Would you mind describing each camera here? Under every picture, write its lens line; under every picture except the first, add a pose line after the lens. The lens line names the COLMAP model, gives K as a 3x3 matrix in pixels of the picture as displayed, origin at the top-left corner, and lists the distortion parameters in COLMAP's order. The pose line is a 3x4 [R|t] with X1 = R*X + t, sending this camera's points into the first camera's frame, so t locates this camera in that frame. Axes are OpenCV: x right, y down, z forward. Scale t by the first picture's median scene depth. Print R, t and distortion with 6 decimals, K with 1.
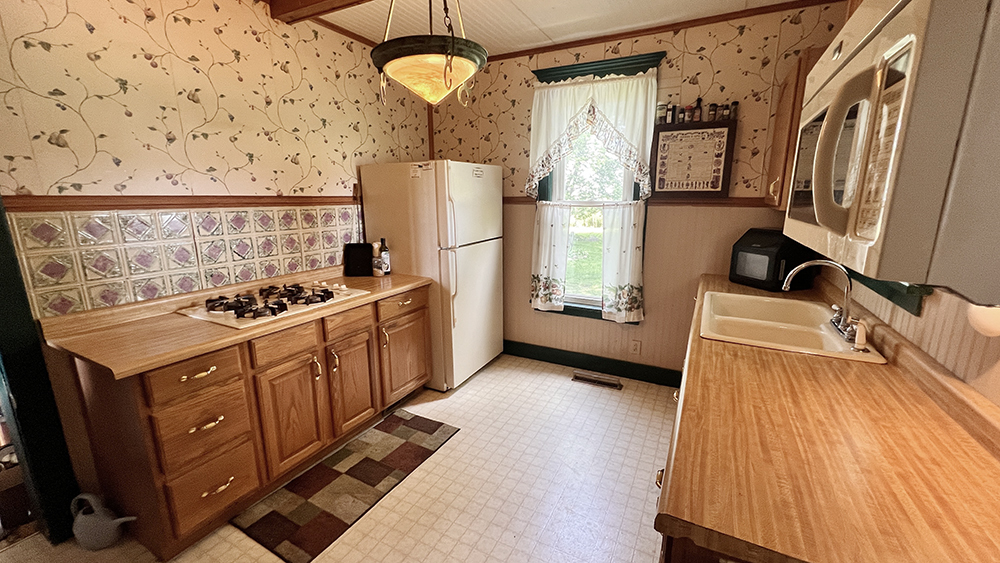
lens RADIAL K [[404.4, 0, 505.4], [0, 404.4, 279.1], [0, 0, 1]] dist [0.002346, 0.000448]
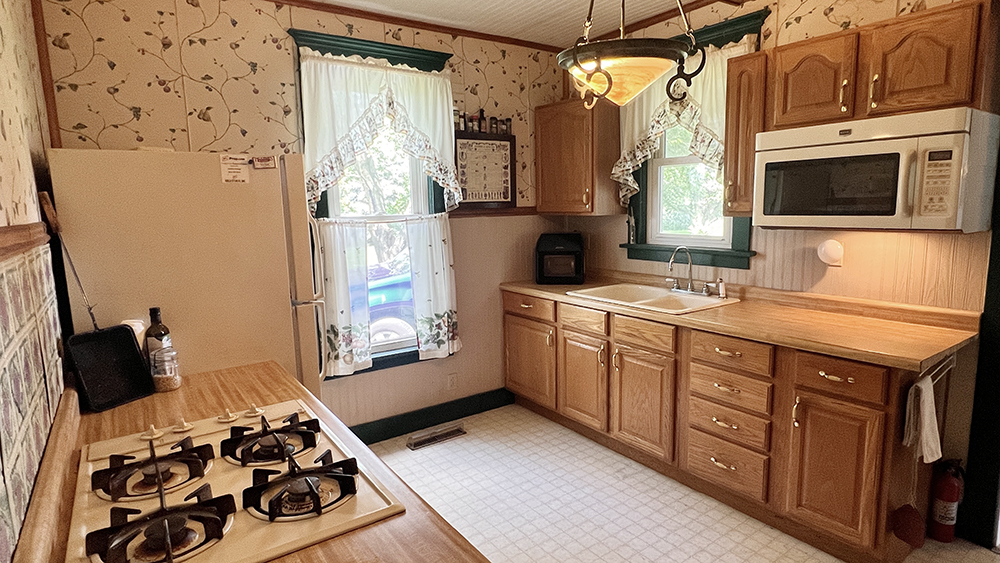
lens RADIAL K [[536.8, 0, 498.6], [0, 536.8, 279.0], [0, 0, 1]] dist [0.008292, 0.001206]
pose [[0.467753, -0.134744, 0.873528, -0.693741], [0.204420, 0.978007, 0.041398, -0.083318], [-0.859895, 0.159203, 0.485011, 0.380446]]
